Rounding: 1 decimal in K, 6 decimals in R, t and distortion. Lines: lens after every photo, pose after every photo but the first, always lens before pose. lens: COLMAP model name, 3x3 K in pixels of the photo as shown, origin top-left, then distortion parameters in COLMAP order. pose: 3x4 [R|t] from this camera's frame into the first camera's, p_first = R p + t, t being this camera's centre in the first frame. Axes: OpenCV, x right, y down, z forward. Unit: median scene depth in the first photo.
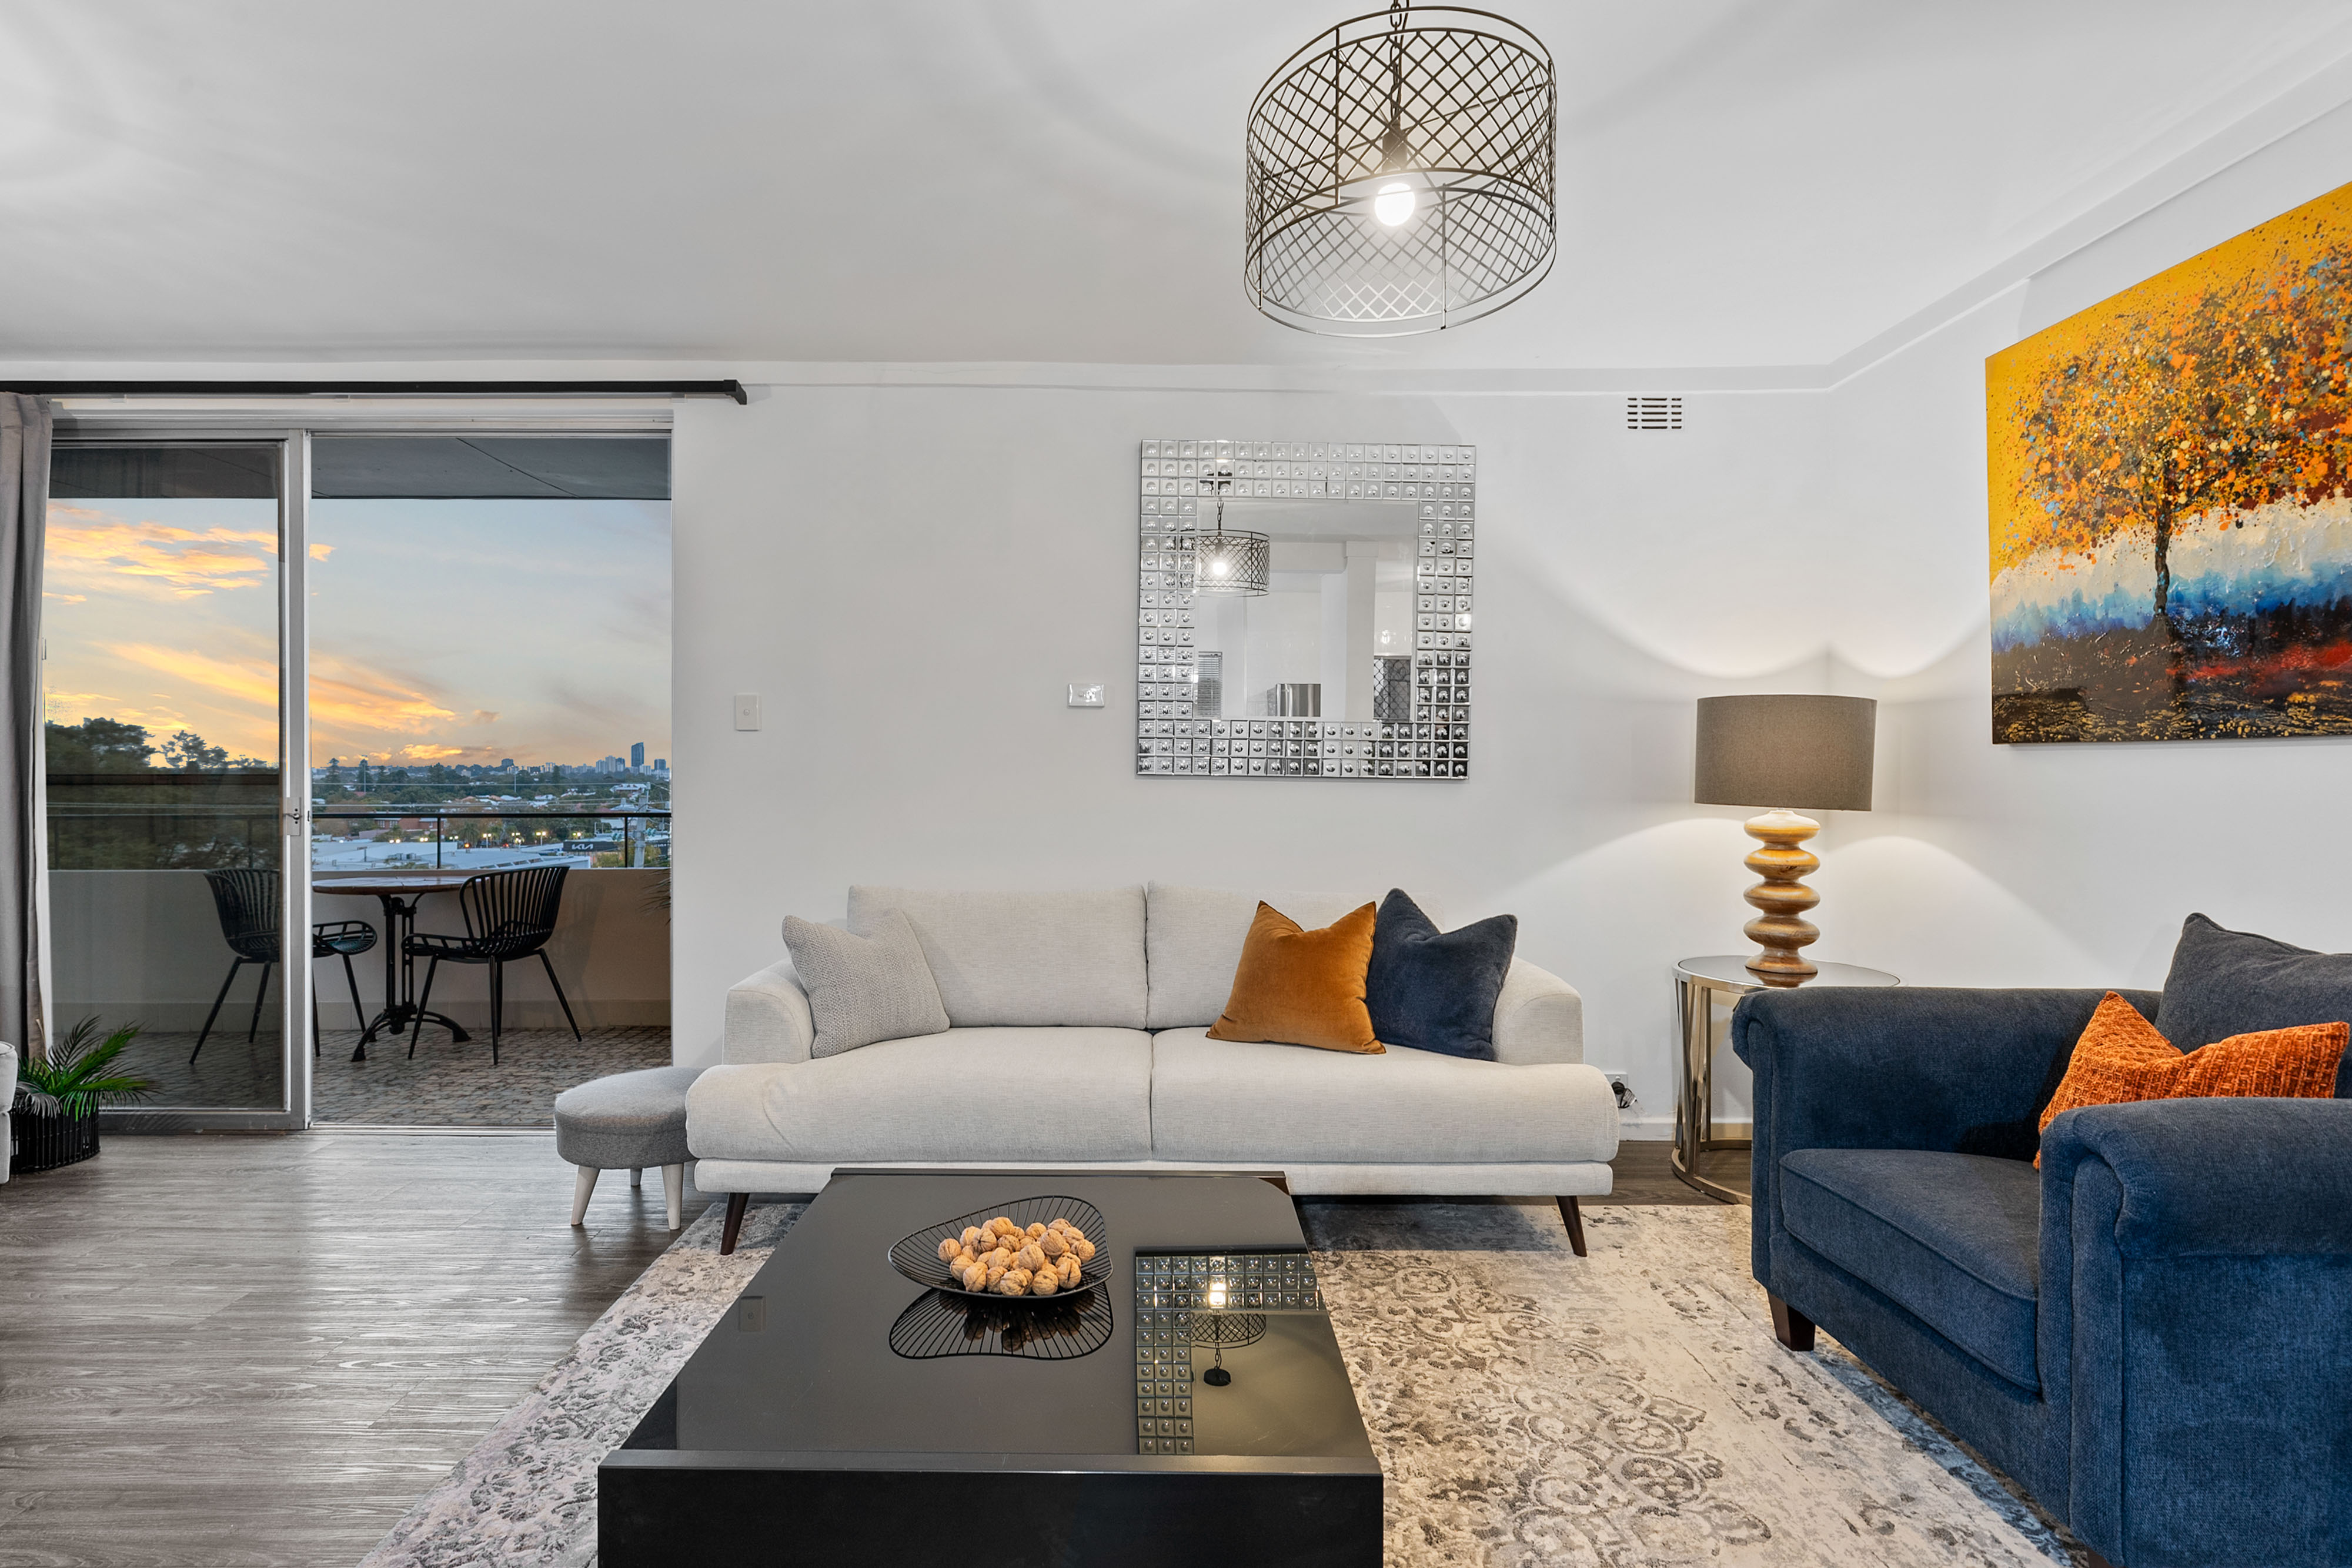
lens RADIAL K [[1097.8, 0, 1138.7], [0, 1097.8, 776.4], [0, 0, 1]] dist [-0.002849, 0.001305]
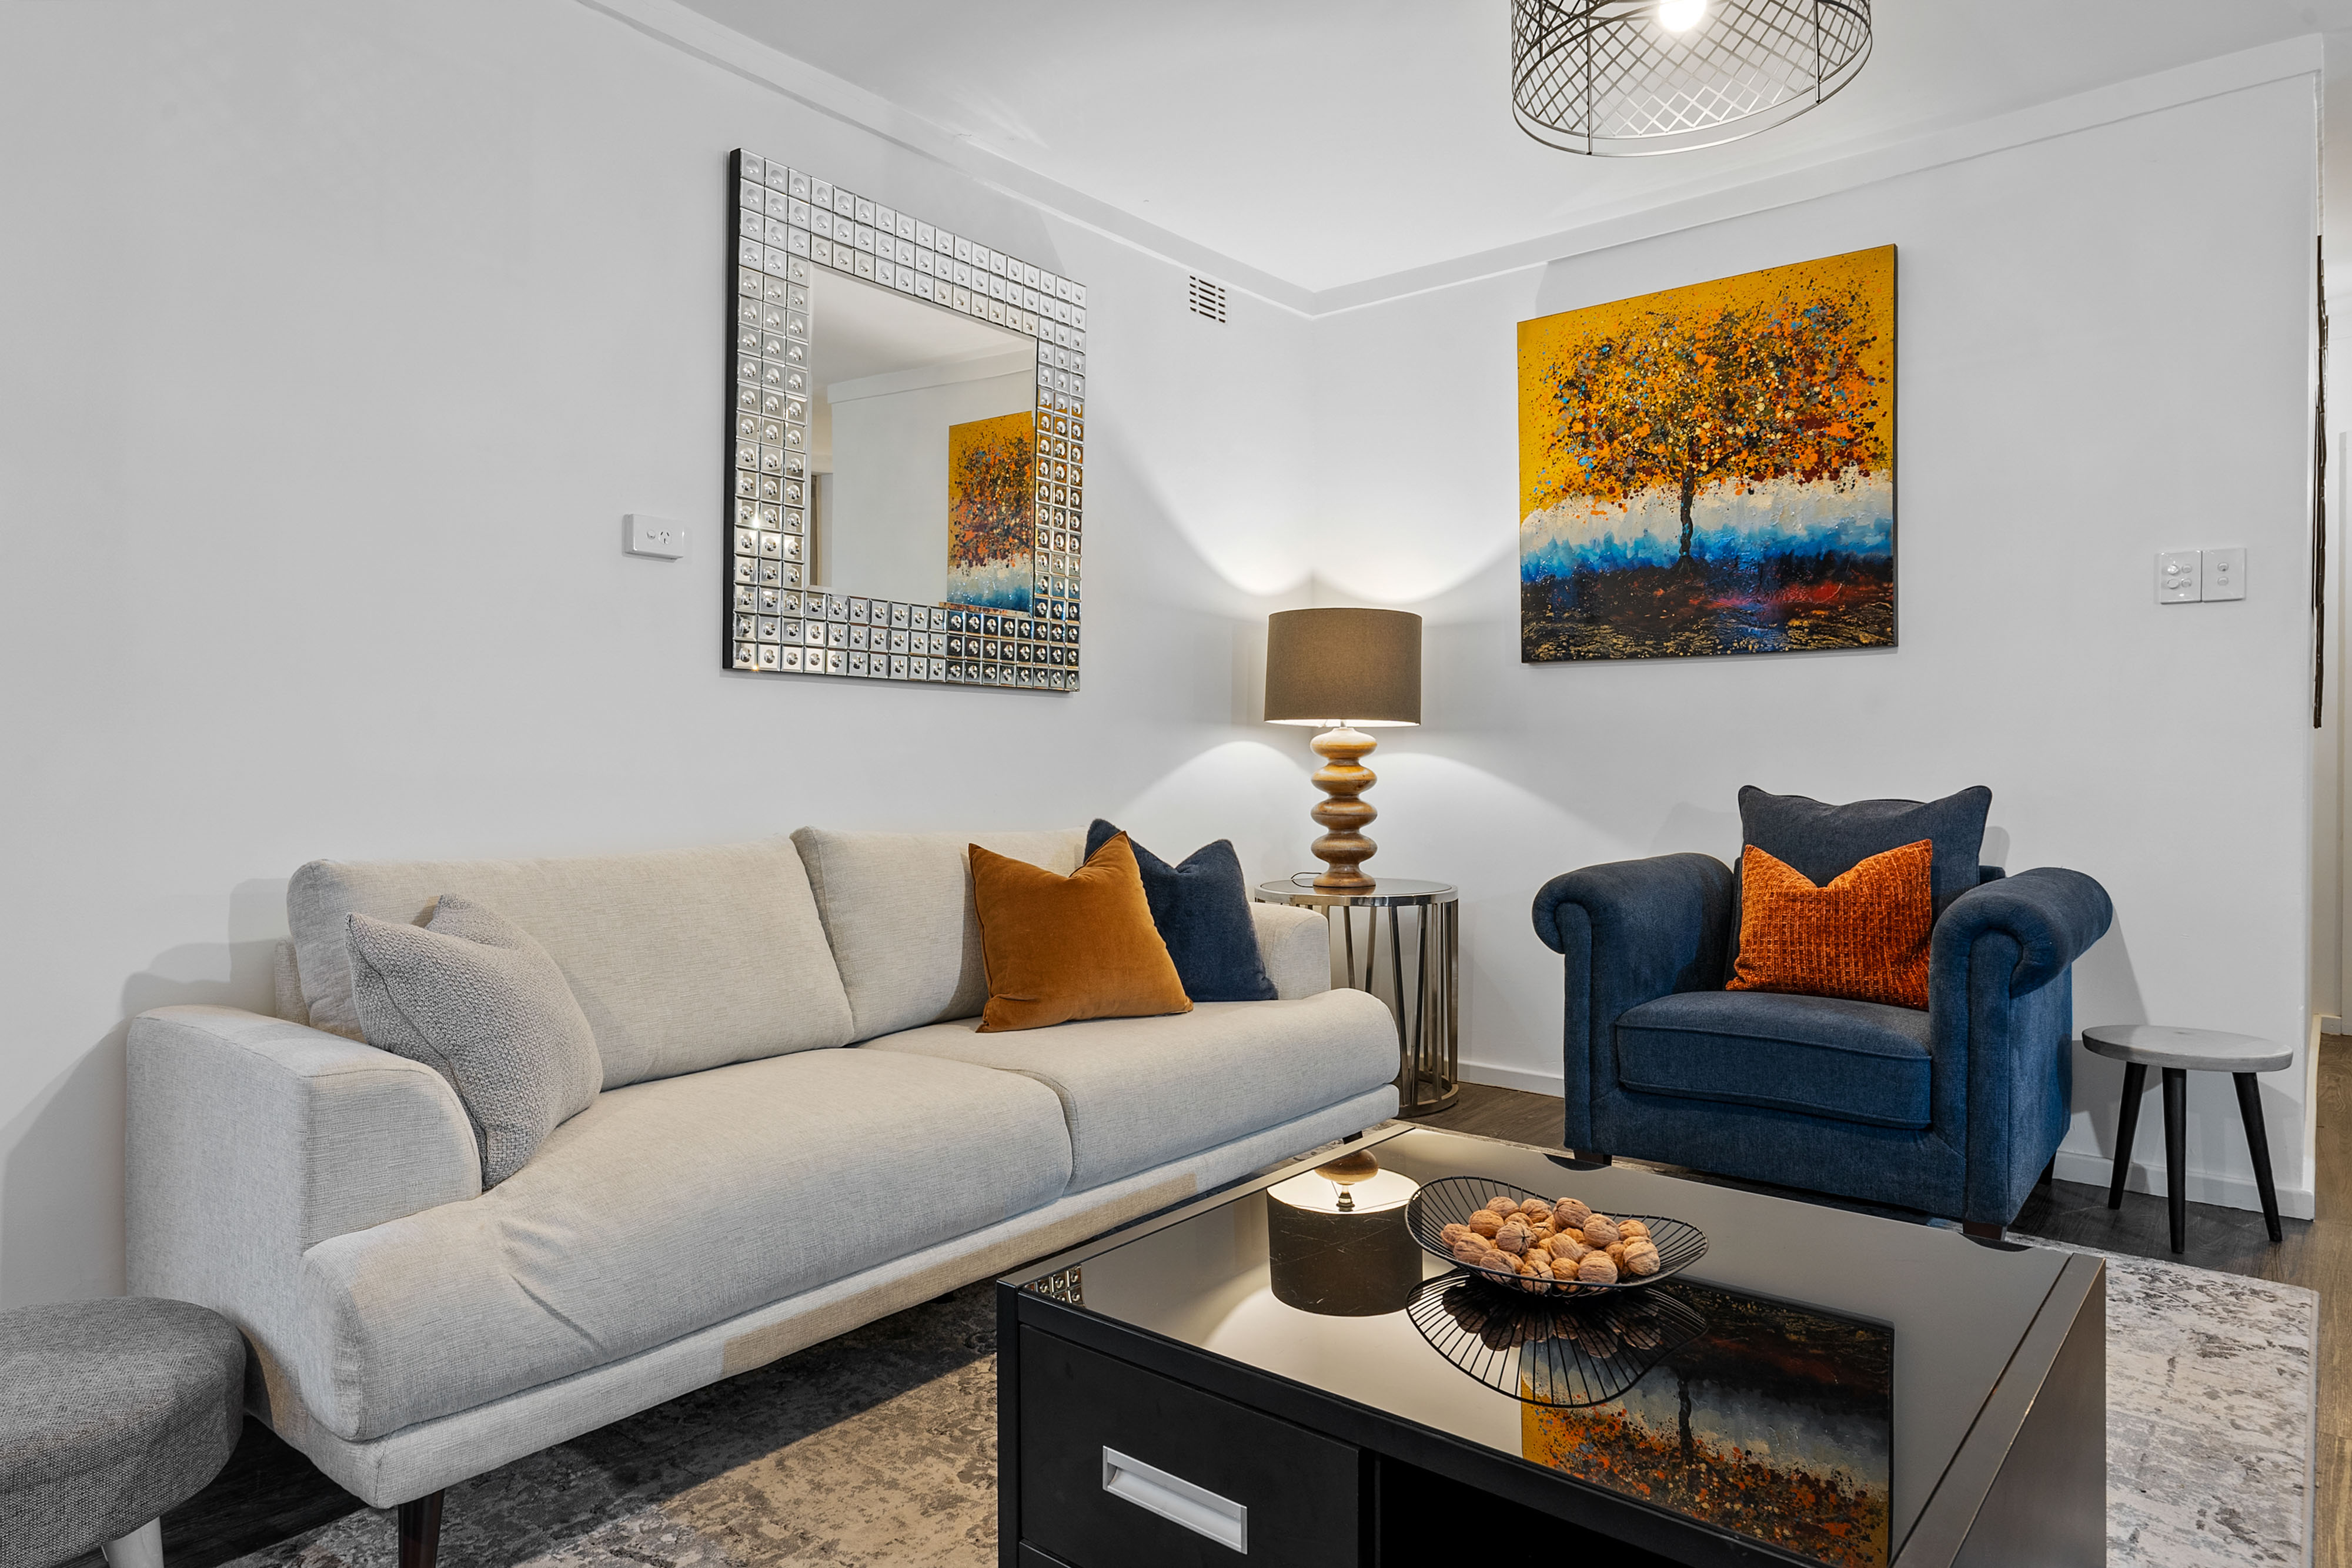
lens RADIAL K [[1394.6, 0, 1154.4], [0, 1394.6, 768.4], [0, 0, 1]] dist [0.004528, 0.000237]
pose [[0.648041, -0.014188, 0.761473, -0.623983], [0.007886, 0.999898, 0.011919, 0.065374], [-0.761565, -0.001720, 0.648086, 0.375285]]
